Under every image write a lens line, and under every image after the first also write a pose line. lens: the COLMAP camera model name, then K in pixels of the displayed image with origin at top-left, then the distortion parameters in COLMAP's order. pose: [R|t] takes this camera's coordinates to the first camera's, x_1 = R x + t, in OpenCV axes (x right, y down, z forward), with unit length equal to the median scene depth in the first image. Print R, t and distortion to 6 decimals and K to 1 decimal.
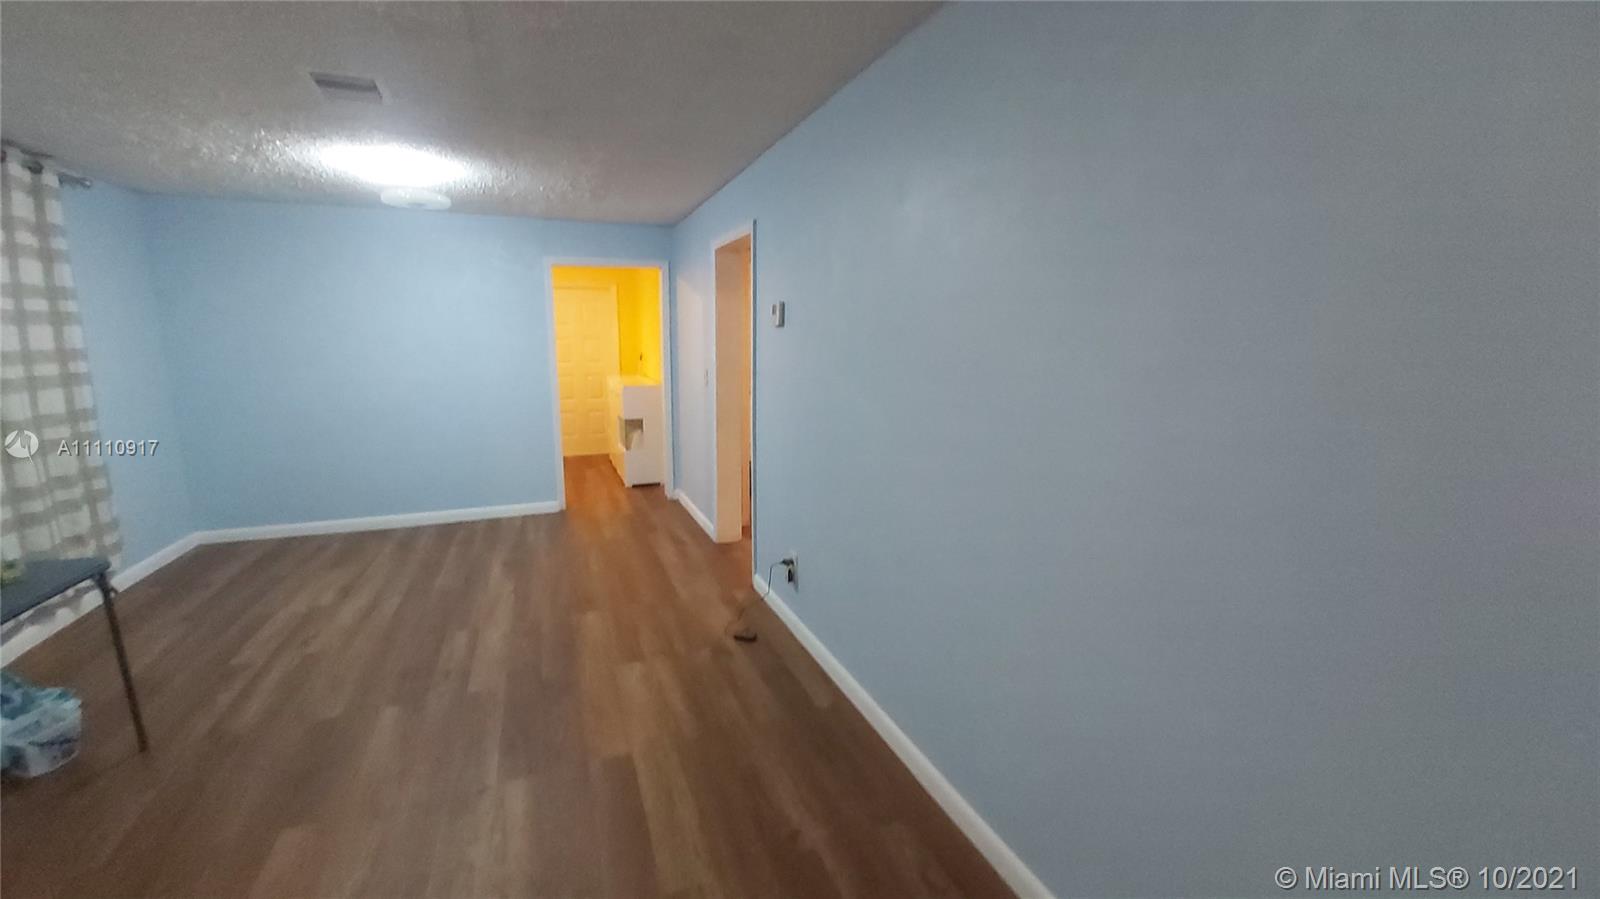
lens RADIAL K [[626.5, 0, 795.5], [0, 626.5, 461.1], [0, 0, 1]] dist [-0.010914, -0.001818]
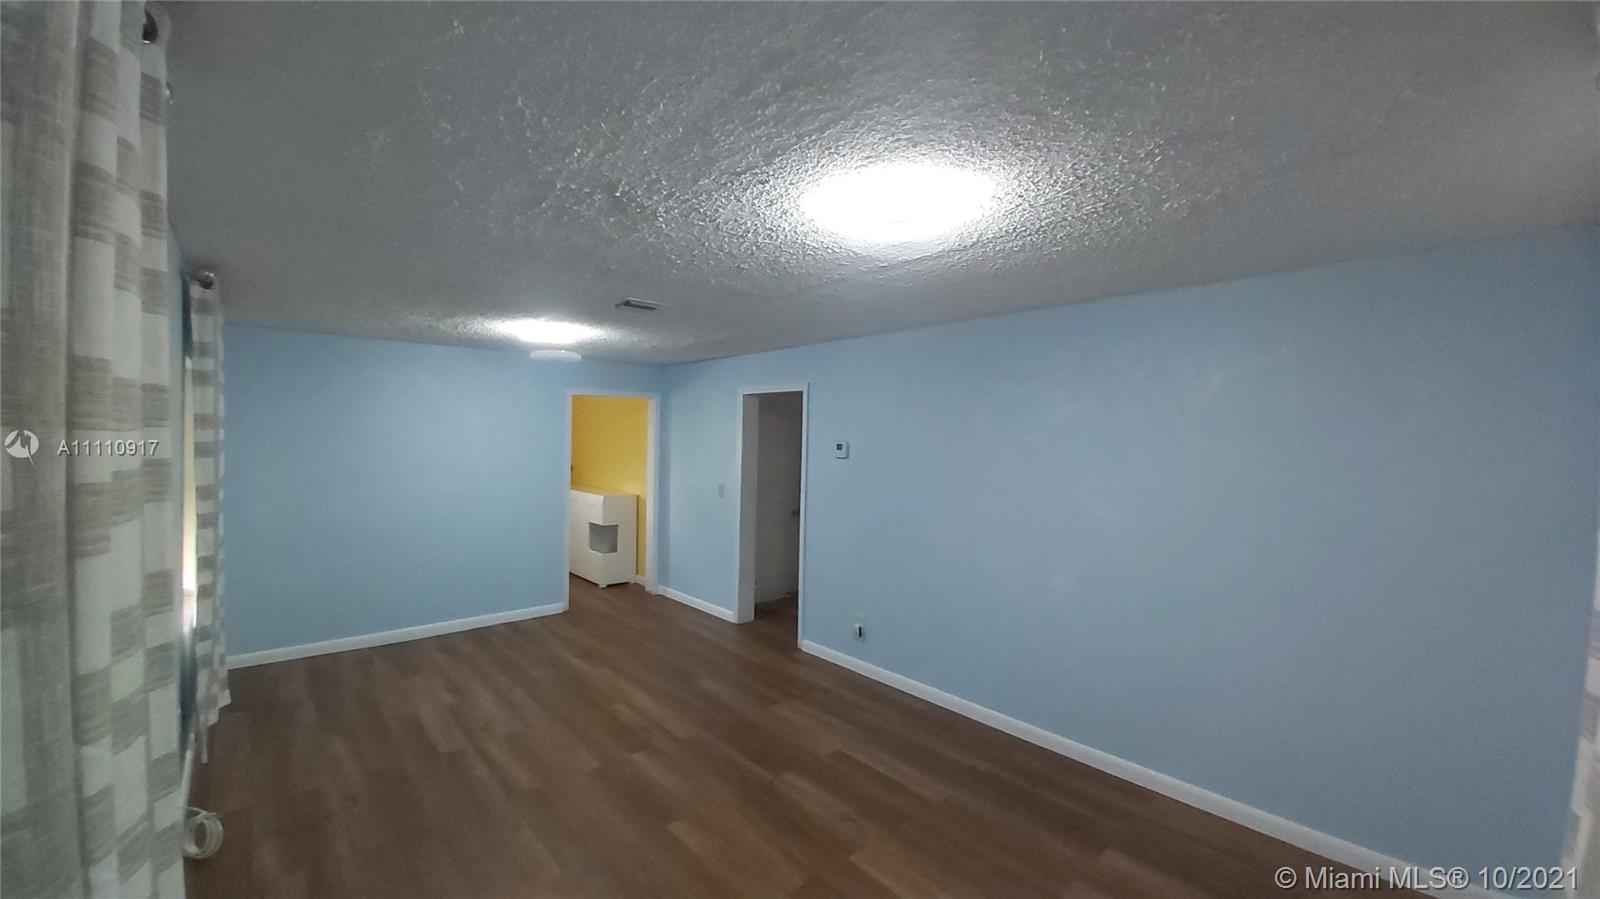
lens RADIAL K [[626.5, 0, 798.2], [0, 626.5, 457.4], [0, 0, 1]] dist [-0.010914, -0.001818]
pose [[0.938856, 0.007543, 0.344229, -0.614041], [0.048978, 0.986667, -0.155205, 0.005744], [-0.340810, 0.162575, 0.925969, -0.317876]]
